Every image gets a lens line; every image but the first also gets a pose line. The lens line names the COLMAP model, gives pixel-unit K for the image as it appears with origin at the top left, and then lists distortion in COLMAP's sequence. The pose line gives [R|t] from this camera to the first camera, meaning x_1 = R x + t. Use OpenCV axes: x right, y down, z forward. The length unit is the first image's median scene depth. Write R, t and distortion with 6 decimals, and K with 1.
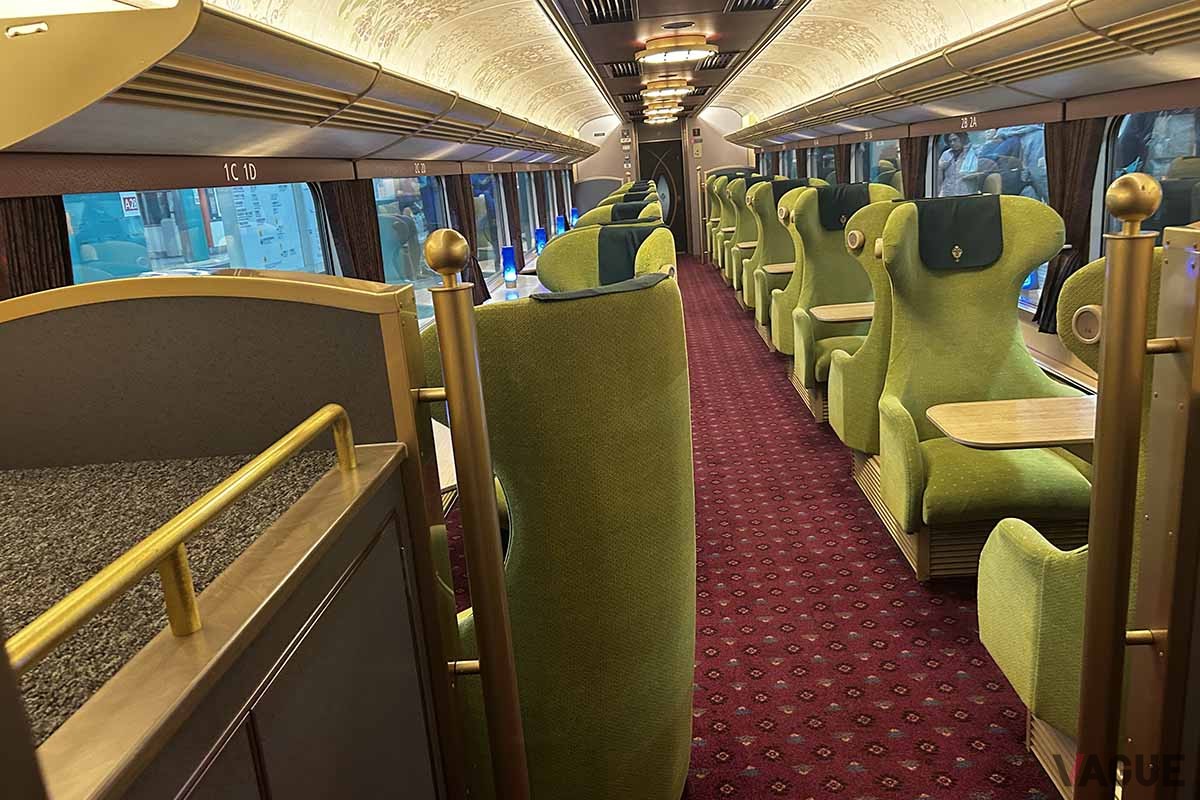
lens RADIAL K [[869.8, 0, 614.6], [0, 869.8, 398.6], [0, 0, 1]] dist [0.066318, -0.052999]
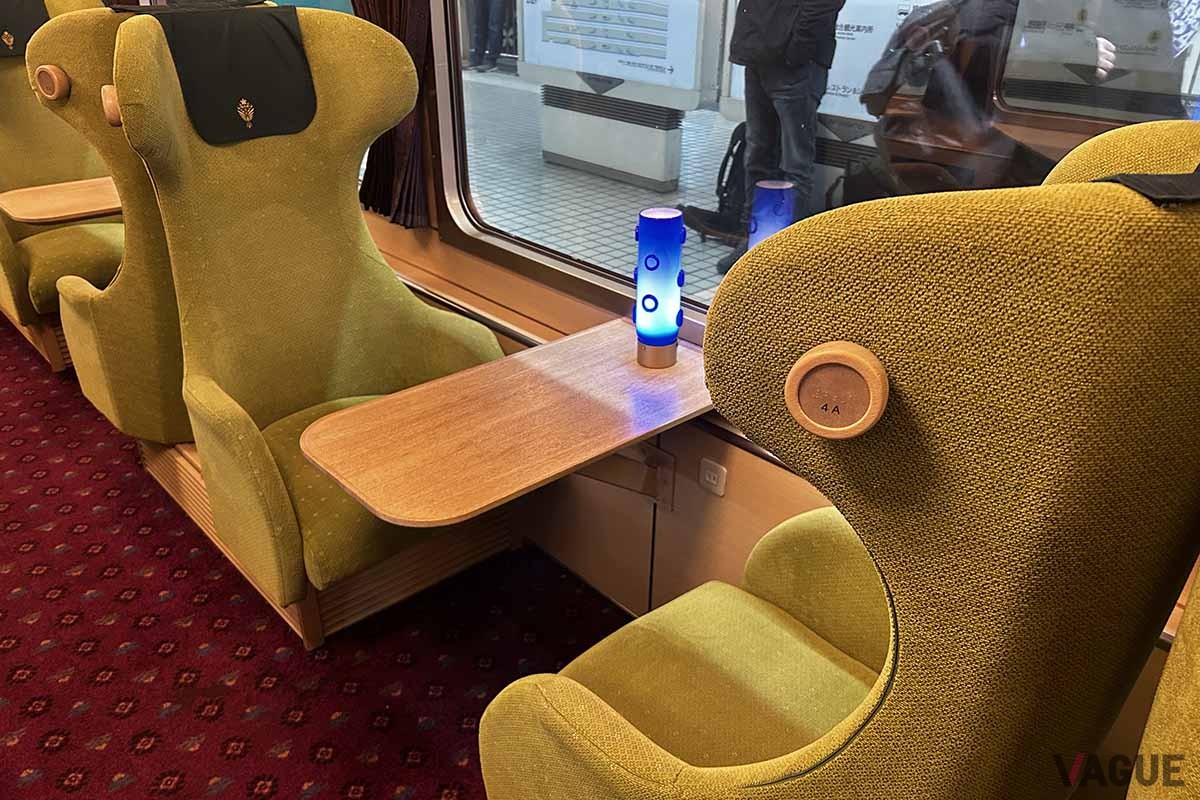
lens RADIAL K [[921.4, 0, 600.0], [0, 921.4, 400.0], [0, 0, 1]] dist [0.037422, -0.001088]
pose [[0.705931, -0.246628, 0.663954, 0.081294], [0.124385, 0.966017, 0.226581, -0.080687], [-0.697273, -0.077364, 0.712619, 0.335799]]
